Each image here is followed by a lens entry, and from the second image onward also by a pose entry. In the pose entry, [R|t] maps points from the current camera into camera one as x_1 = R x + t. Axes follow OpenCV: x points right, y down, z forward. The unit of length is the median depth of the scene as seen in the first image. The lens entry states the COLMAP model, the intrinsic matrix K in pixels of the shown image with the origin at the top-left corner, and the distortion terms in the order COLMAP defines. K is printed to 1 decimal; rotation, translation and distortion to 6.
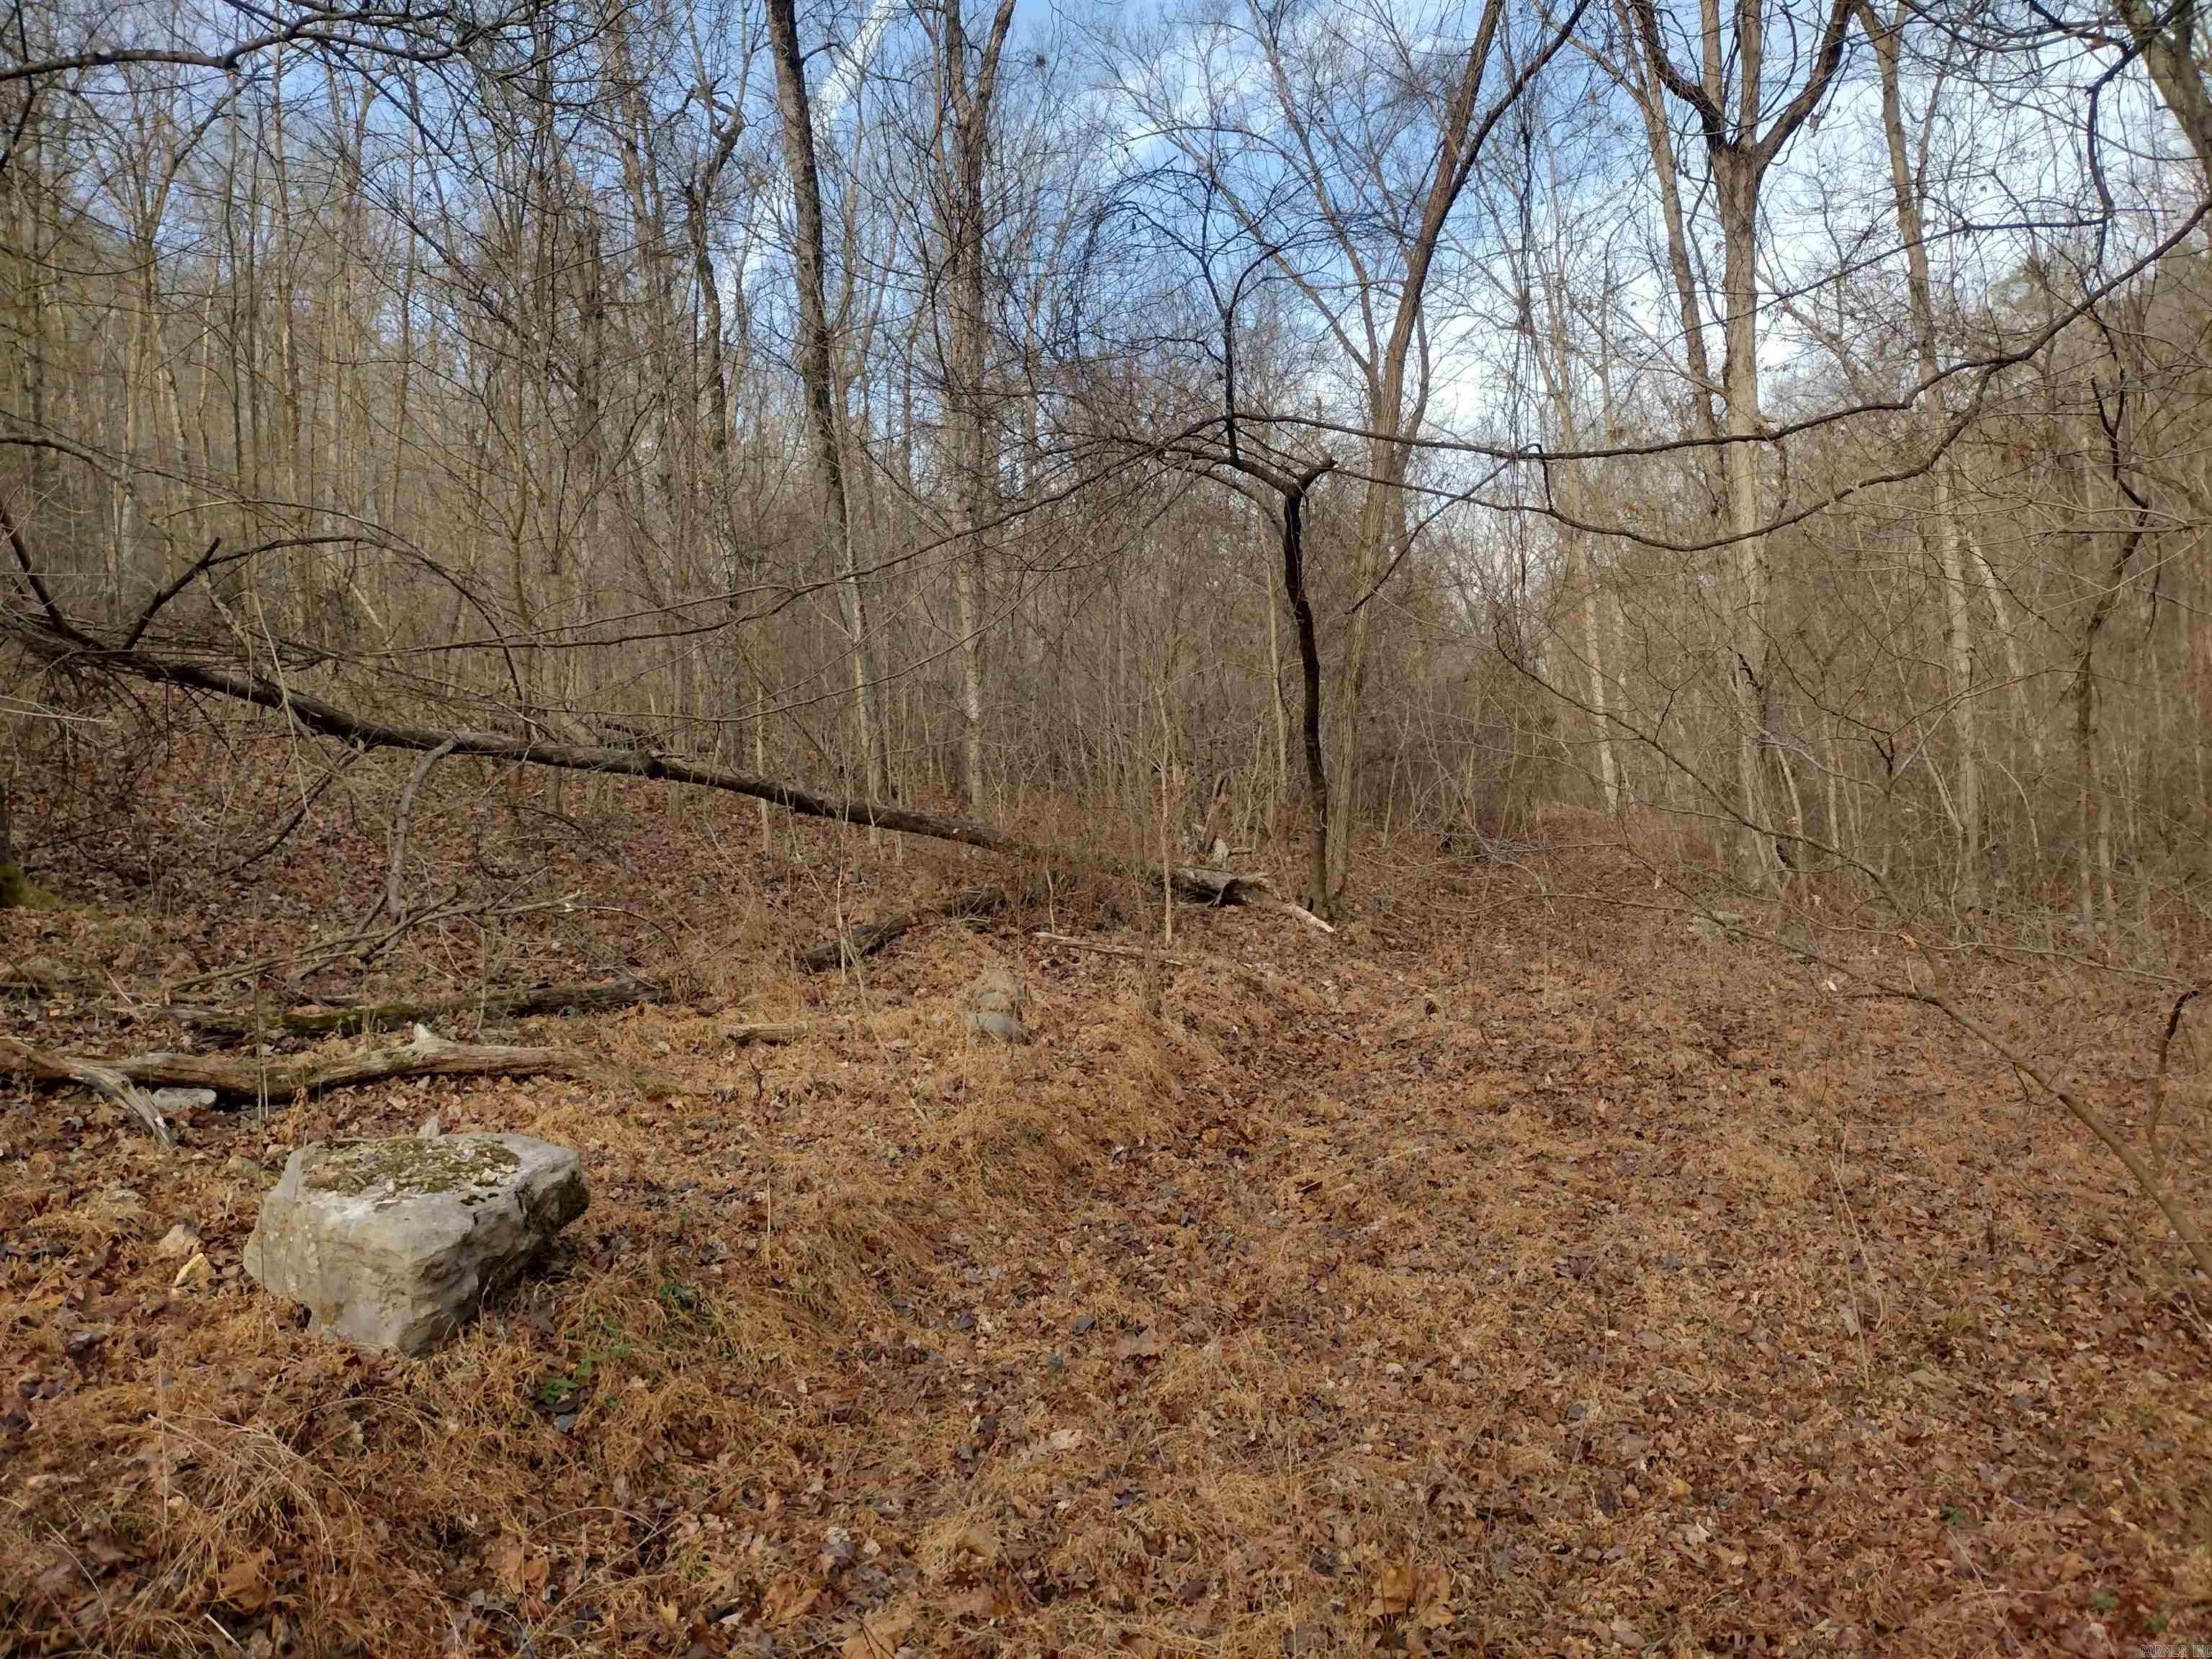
lens RADIAL K [[1635.1, 0, 1081.0], [0, 1635.1, 803.5], [0, 0, 1]] dist [0.042881, -0.074020]
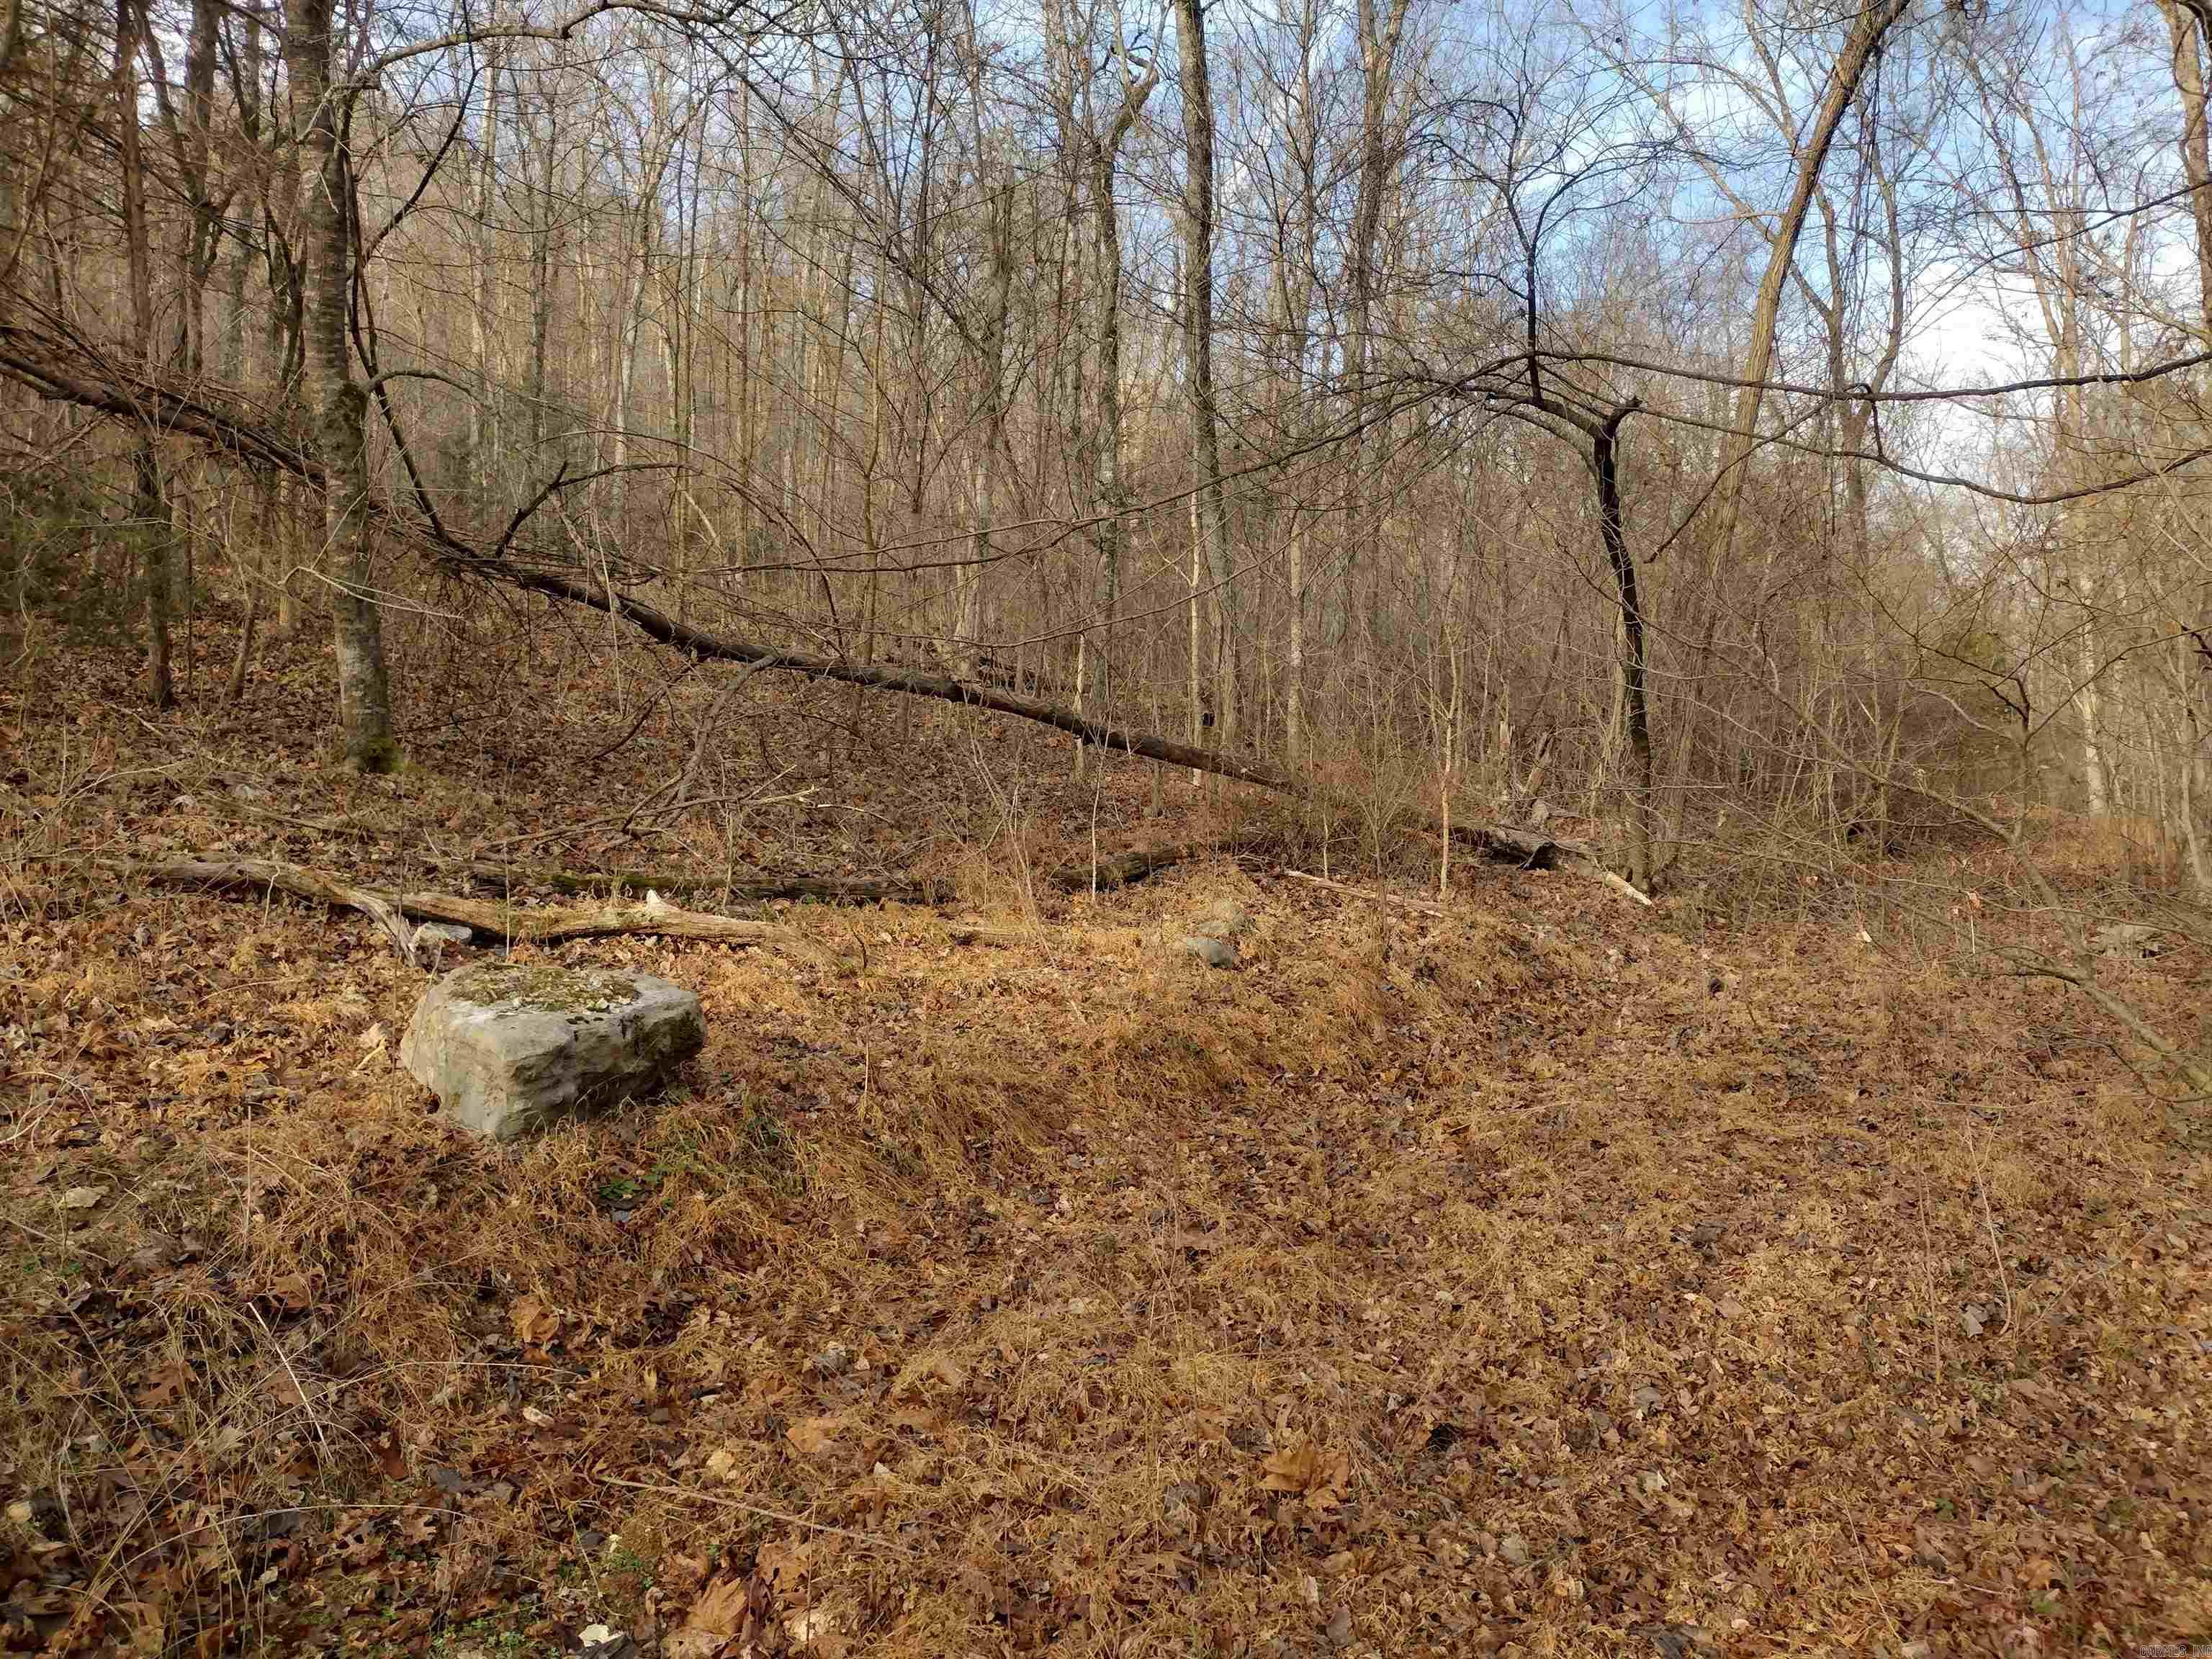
lens RADIAL K [[1635.1, 0, 1081.0], [0, 1635.1, 803.5], [0, 0, 1]] dist [0.042881, -0.074020]
pose [[0.965757, 0.067410, -0.250538, 0.152549], [-0.061187, 0.997595, 0.032553, 0.019777], [0.252130, -0.016108, 0.967559, -0.009983]]
